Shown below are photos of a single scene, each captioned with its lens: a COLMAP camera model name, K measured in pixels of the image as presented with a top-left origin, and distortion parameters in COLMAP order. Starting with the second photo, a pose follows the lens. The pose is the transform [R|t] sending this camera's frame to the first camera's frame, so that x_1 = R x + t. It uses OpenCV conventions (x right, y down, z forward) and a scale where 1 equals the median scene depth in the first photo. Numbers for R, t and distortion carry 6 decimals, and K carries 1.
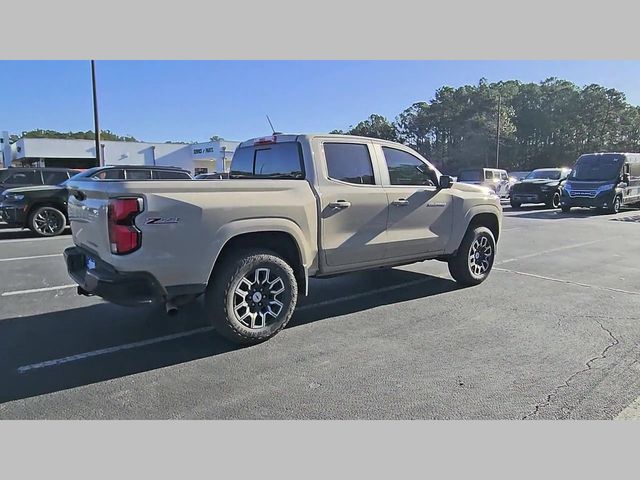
lens RADIAL K [[436.0, 0, 316.0], [0, 436.0, 241.4], [0, 0, 1]] dist [0.015000, -0.012503]
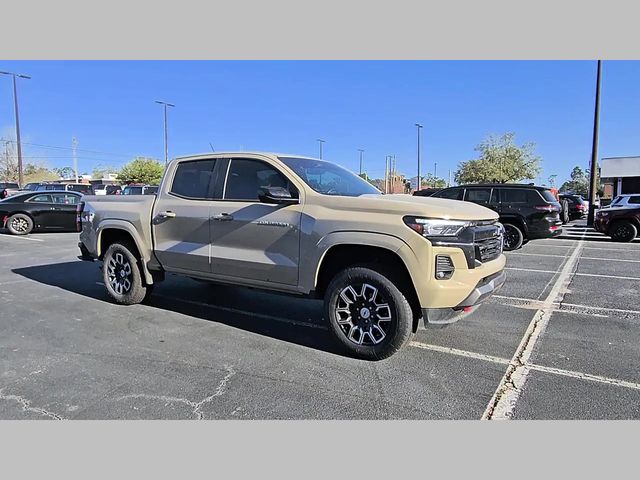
lens RADIAL K [[436.0, 0, 315.8], [0, 436.0, 240.5], [0, 0, 1]] dist [0.015000, -0.012503]
pose [[0.307048, 0.088715, -0.947550, 0.941642], [-0.135043, 0.989633, 0.048895, -0.092234], [0.942064, 0.112946, 0.315845, 0.735132]]
